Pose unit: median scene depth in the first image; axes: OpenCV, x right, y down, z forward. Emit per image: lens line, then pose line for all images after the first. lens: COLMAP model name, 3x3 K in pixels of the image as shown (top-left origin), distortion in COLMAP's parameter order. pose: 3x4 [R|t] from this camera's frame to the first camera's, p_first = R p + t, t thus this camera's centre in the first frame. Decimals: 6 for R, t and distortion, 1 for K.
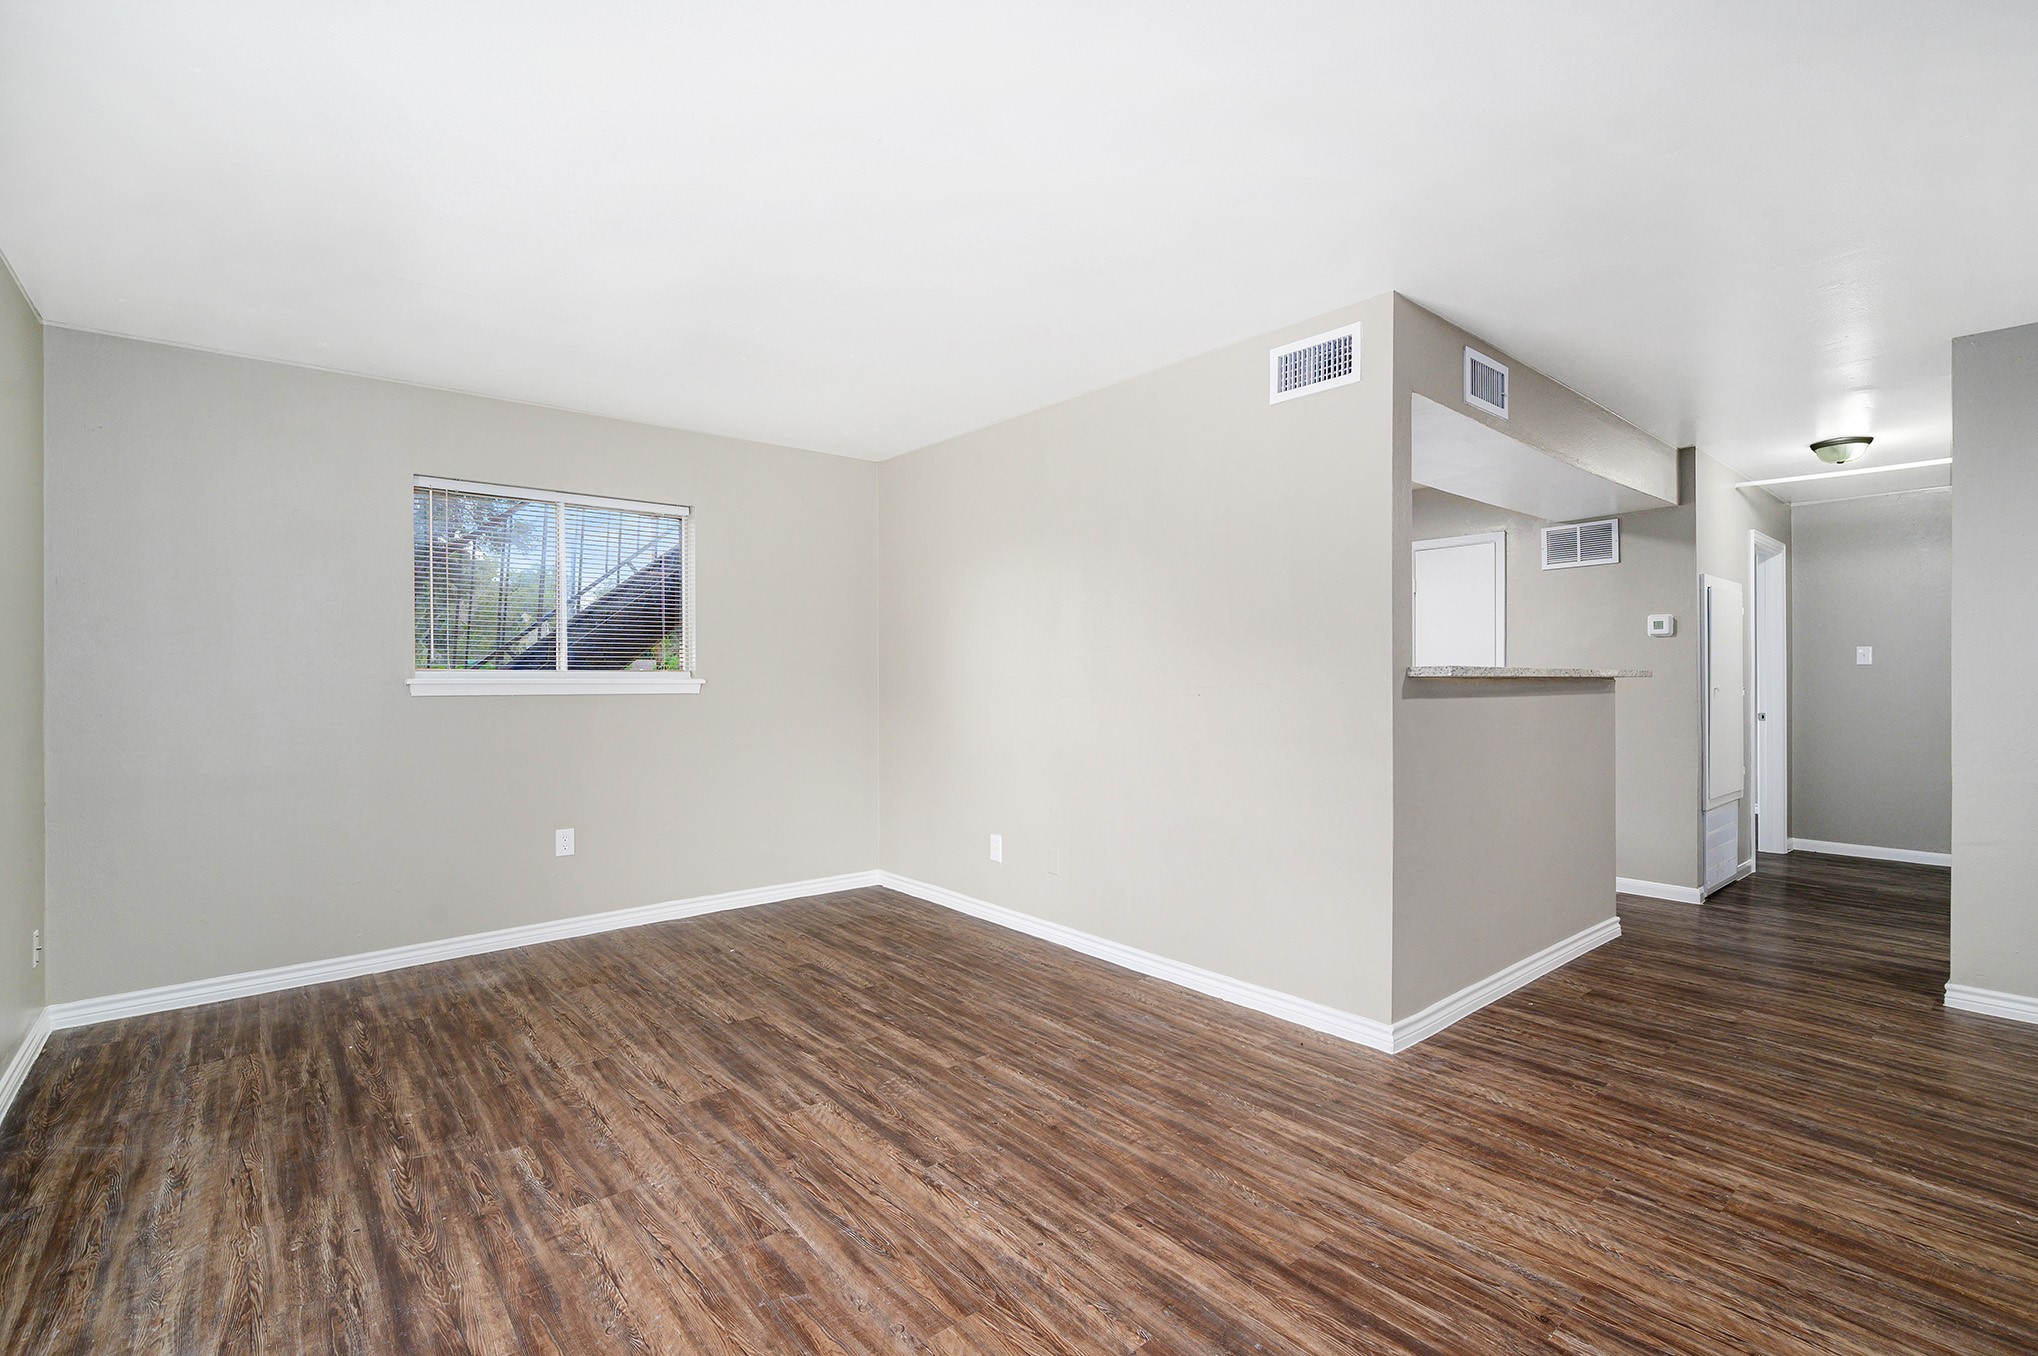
lens RADIAL K [[913.4, 0, 997.9], [0, 913.4, 609.1], [0, 0, 1]] dist [0.000859, 0.000346]
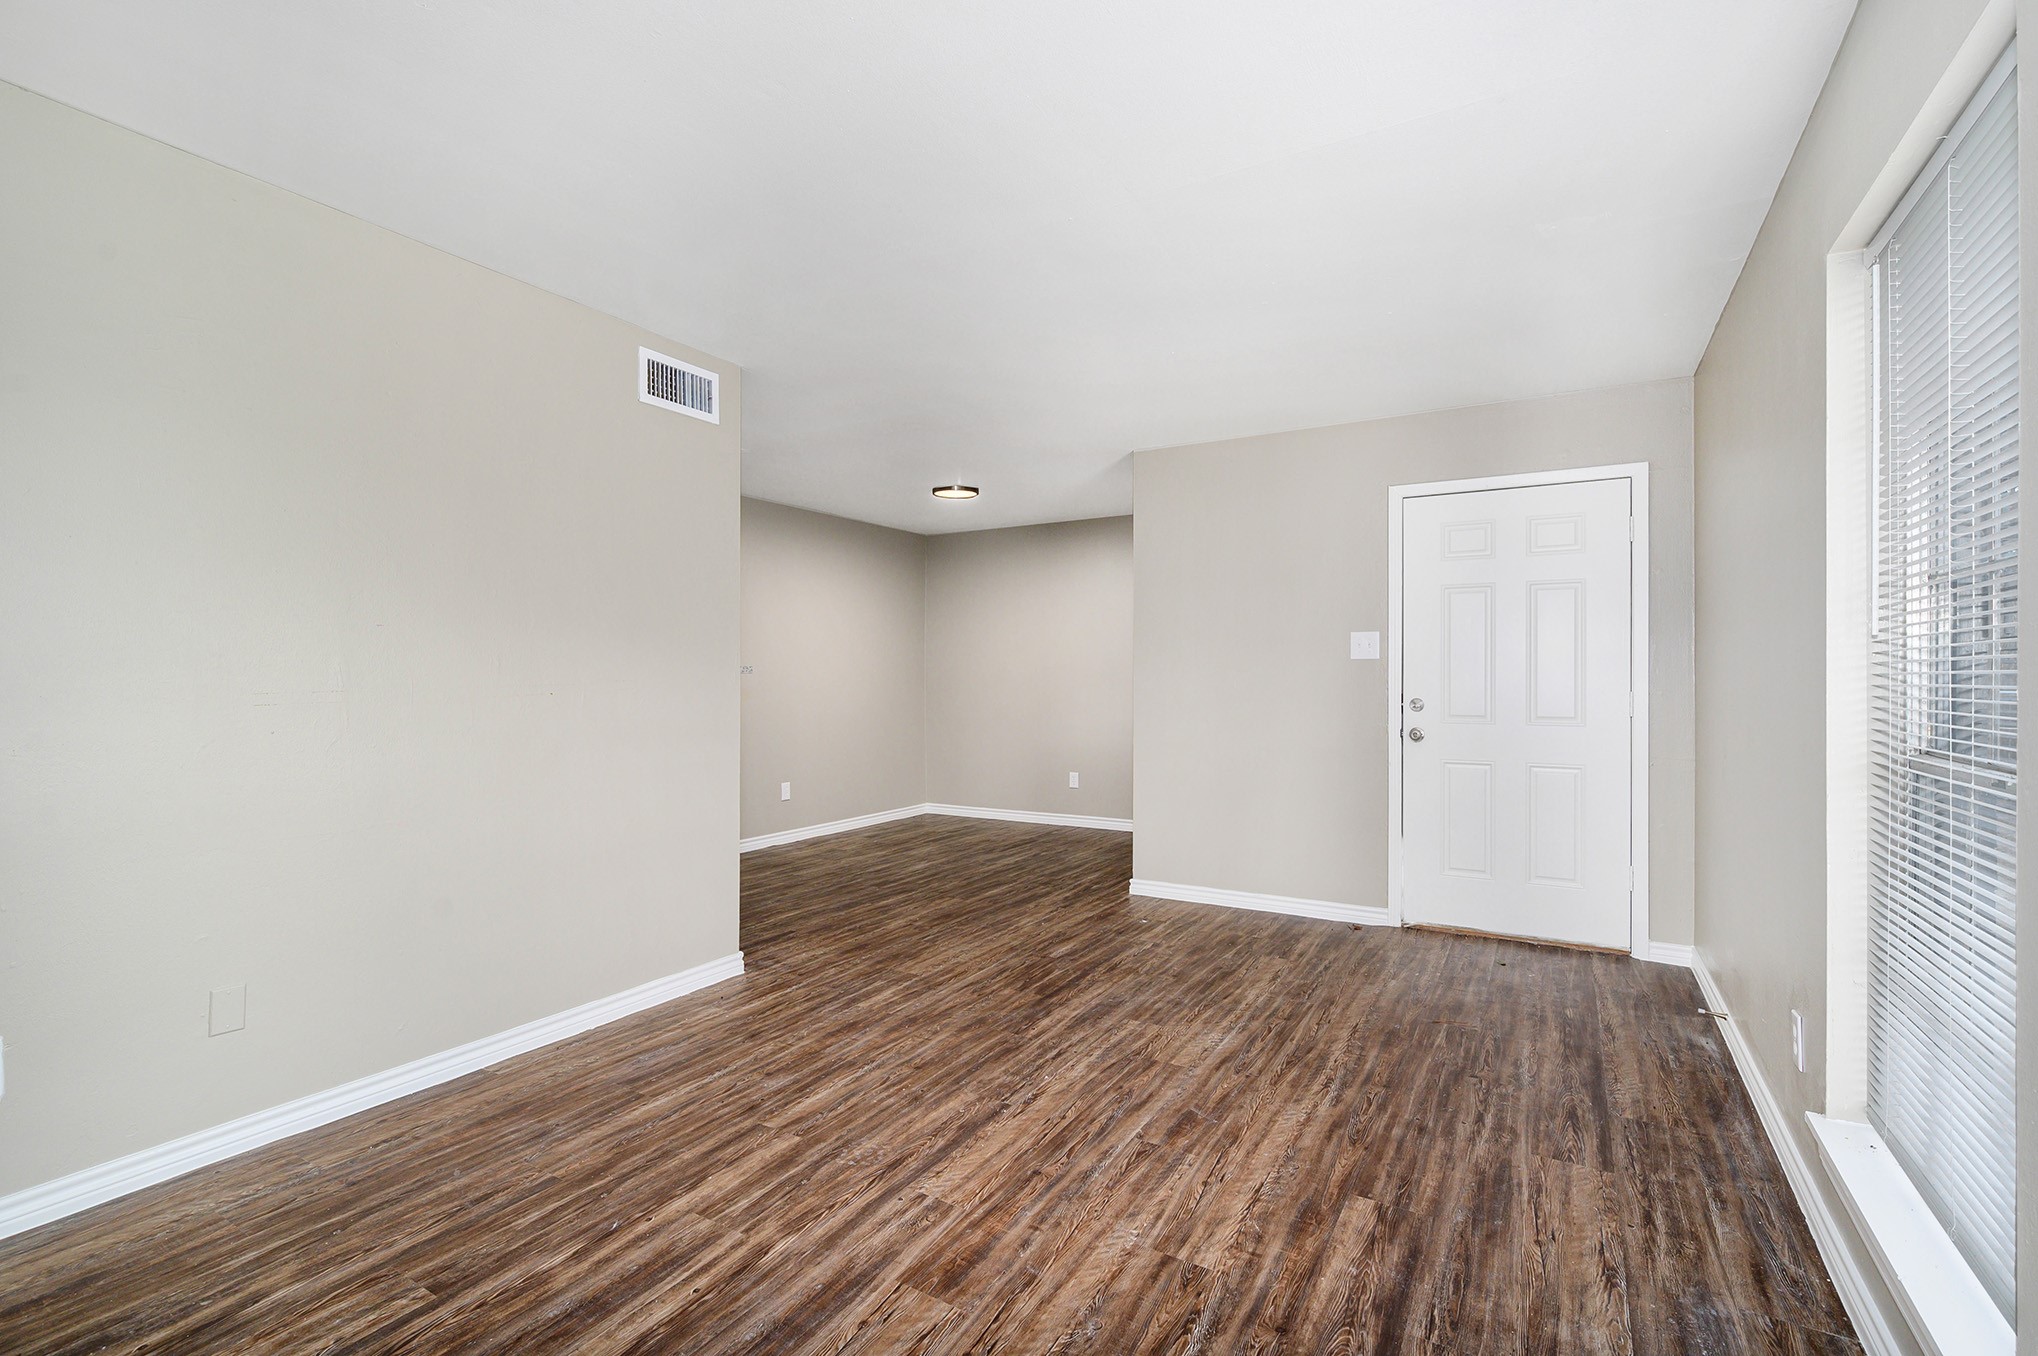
lens RADIAL K [[913.4, 0, 1016.7], [0, 913.4, 680.3], [0, 0, 1]] dist [0.000859, 0.000346]
pose [[-0.343430, -0.001380, 0.939177, -1.144060], [-0.071822, 0.997109, -0.024798, 0.103245], [-0.936428, -0.075970, -0.342536, 1.407394]]
